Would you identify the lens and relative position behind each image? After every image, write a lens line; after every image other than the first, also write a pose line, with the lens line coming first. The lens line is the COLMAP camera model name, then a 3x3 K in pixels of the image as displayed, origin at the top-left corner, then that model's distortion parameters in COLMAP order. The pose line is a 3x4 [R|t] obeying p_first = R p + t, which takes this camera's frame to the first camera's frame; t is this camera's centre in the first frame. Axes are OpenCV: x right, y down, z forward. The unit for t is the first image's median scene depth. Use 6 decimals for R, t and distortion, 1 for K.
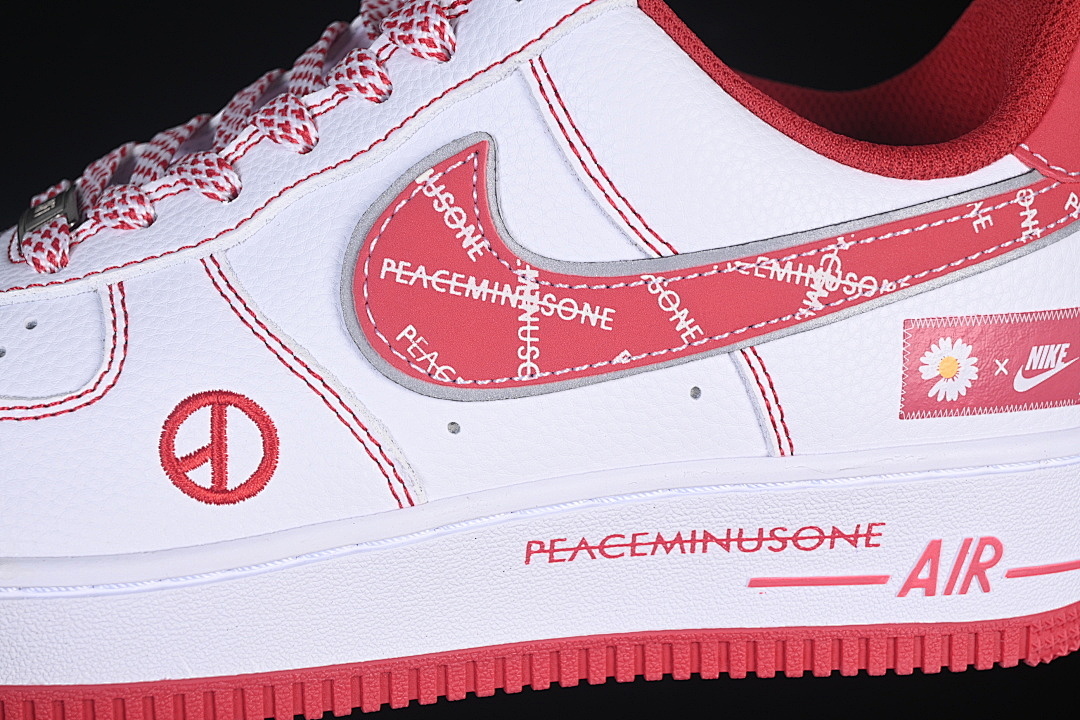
lens RADIAL K [[2353.5, 0, 541.7], [0, 2353.5, 360.1], [0, 0, 1]] dist [-0.020001, 0.000000]
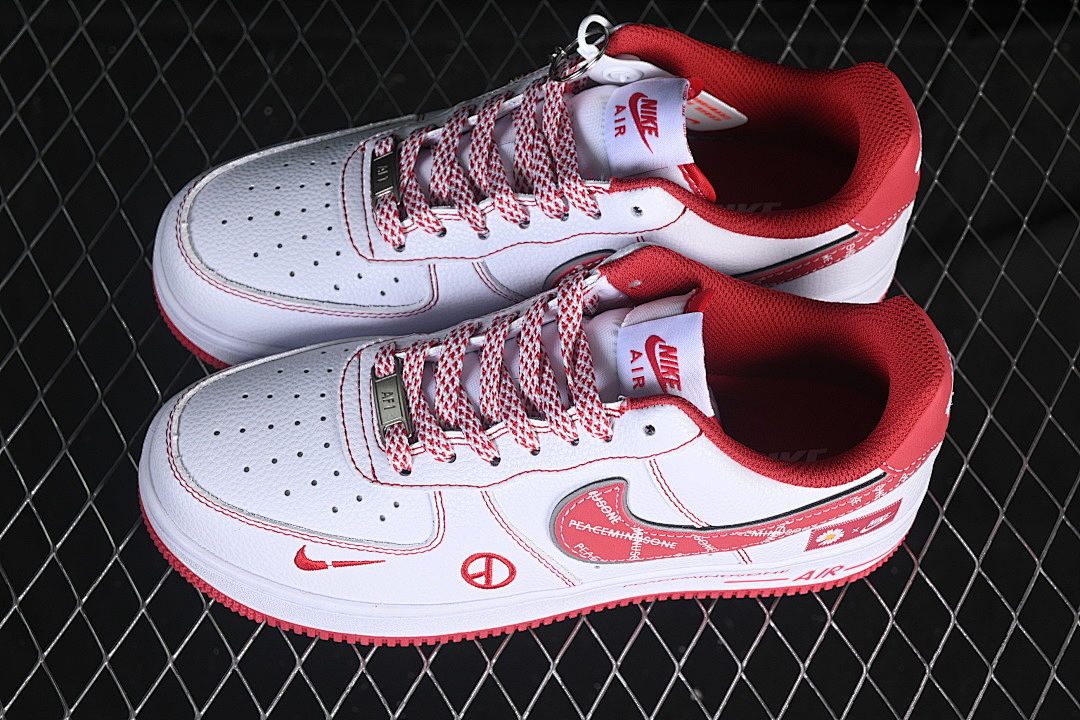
lens RADIAL K [[2353.5, 0, 539.4], [0, 2353.5, 358.8], [0, 0, 1]] dist [-0.020001, 0.000000]
pose [[0.997713, 0.037402, 0.056299, -0.219877], [-0.066956, 0.660758, 0.747606, -1.717365], [-0.009238, -0.749666, 0.661752, -0.288996]]
